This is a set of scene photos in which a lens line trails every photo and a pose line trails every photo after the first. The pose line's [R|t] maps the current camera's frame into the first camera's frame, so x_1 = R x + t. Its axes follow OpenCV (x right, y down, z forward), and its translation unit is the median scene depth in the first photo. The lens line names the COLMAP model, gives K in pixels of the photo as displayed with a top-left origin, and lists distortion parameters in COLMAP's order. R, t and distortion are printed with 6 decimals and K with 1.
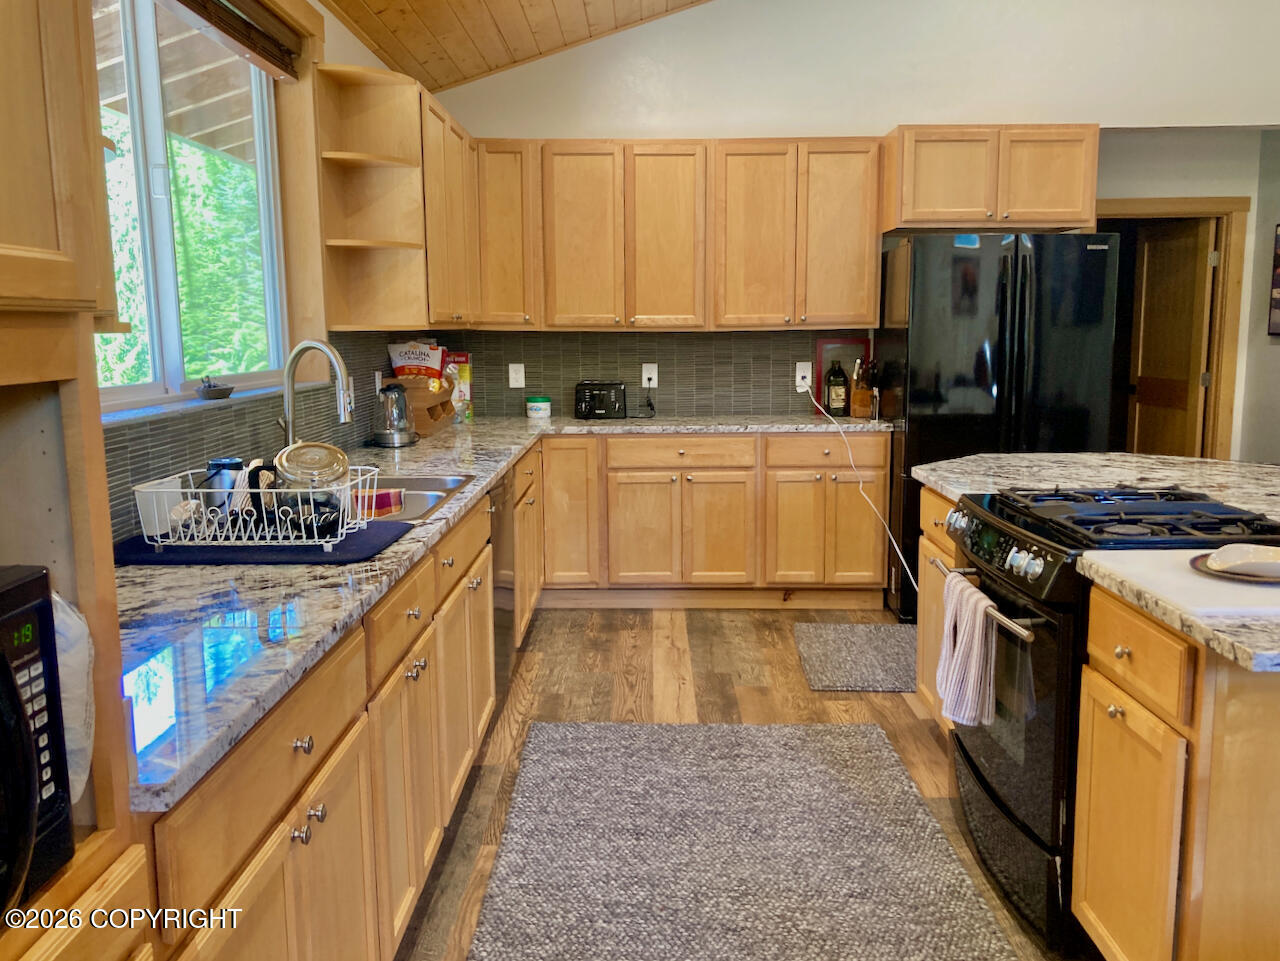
lens RADIAL K [[1070.0, 0, 641.7], [0, 1070.0, 482.6], [0, 0, 1]] dist [0.021911, -0.004124]
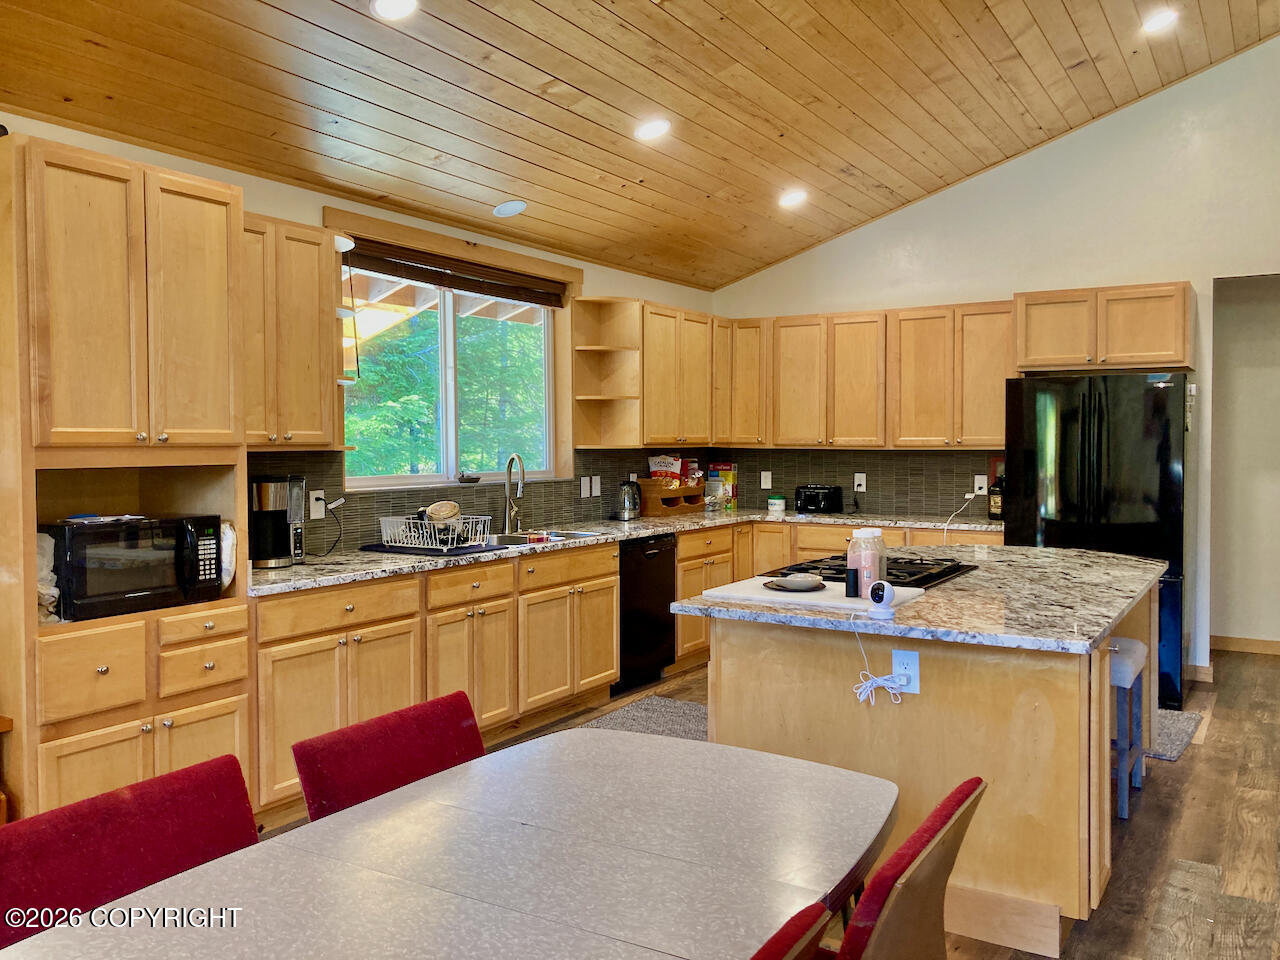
lens RADIAL K [[1070.0, 0, 642.3], [0, 1070.0, 477.3], [0, 0, 1]] dist [0.021911, -0.004124]
pose [[0.845539, 0.025054, -0.533325, 0.519097], [-0.080889, 0.993379, -0.081576, 0.024754], [0.527750, 0.112116, 0.841968, -0.273313]]
